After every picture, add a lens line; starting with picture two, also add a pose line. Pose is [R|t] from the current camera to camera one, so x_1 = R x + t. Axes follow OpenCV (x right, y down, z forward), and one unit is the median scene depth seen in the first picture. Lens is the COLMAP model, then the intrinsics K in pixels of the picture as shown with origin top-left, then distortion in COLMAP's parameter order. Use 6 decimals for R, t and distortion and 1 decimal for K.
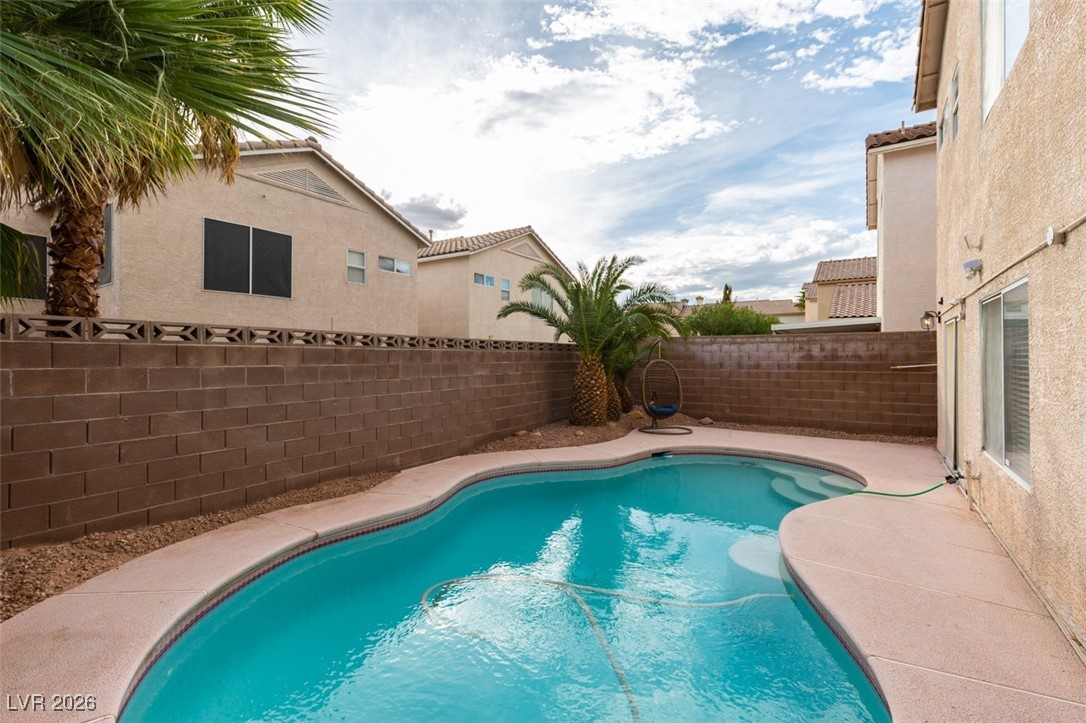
lens RADIAL K [[487.6, 0, 540.1], [0, 487.6, 356.2], [0, 0, 1]] dist [0.003767, -0.000664]
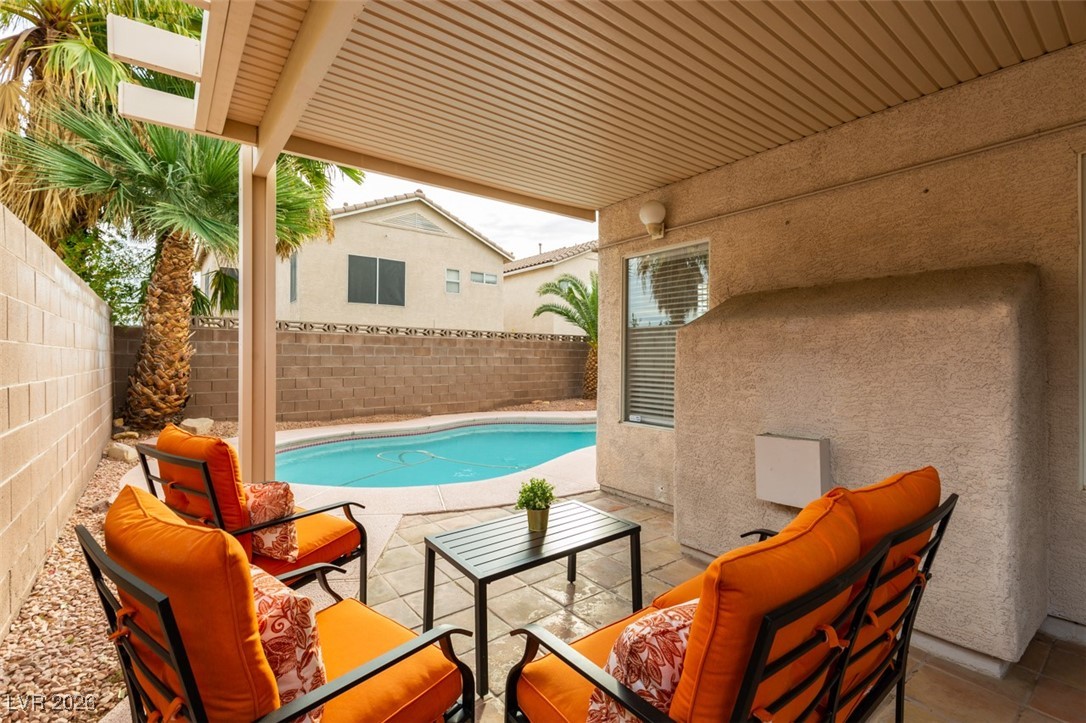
lens RADIAL K [[487.6, 0, 540.1], [0, 487.6, 356.2], [0, 0, 1]] dist [0.003767, -0.000664]
pose [[0.948989, 0.001605, -0.315304, 0.371664], [-0.003032, 0.999987, -0.004034, 0.035784], [0.315294, 0.004784, 0.948982, -0.253698]]
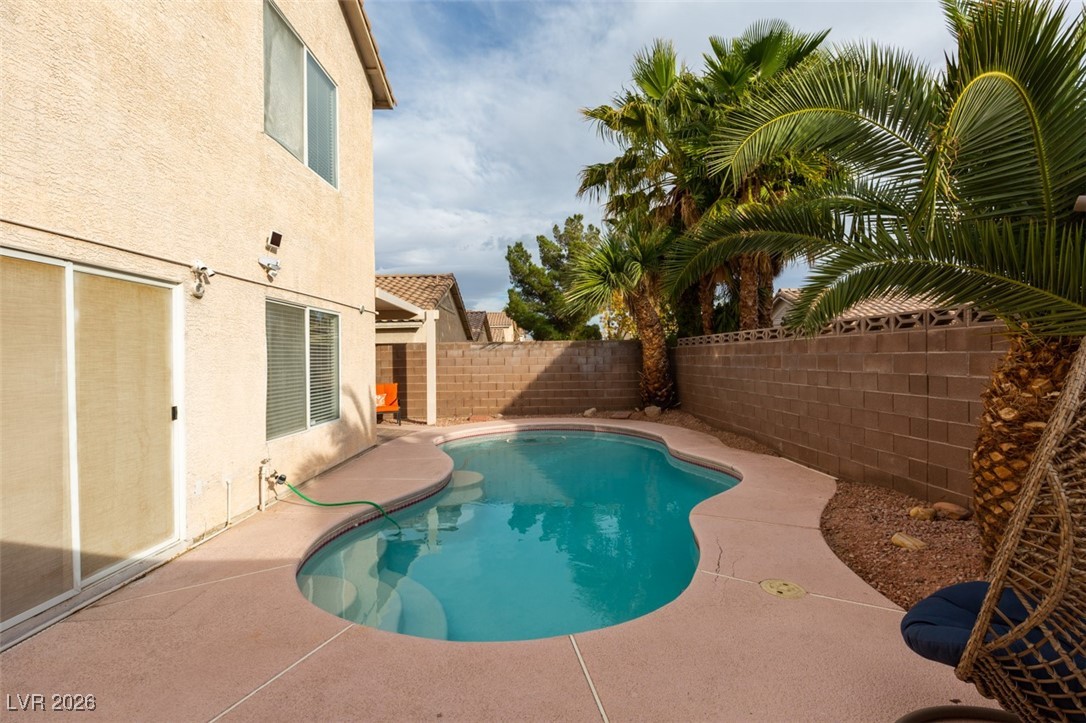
lens RADIAL K [[487.6, 0, 540.1], [0, 487.6, 356.2], [0, 0, 1]] dist [0.003767, -0.000664]
pose [[-0.831932, 0.006477, -0.554840, 0.504695], [0.012483, 0.999897, -0.007044, 0.014071], [0.554738, -0.012786, -0.831927, 1.108802]]
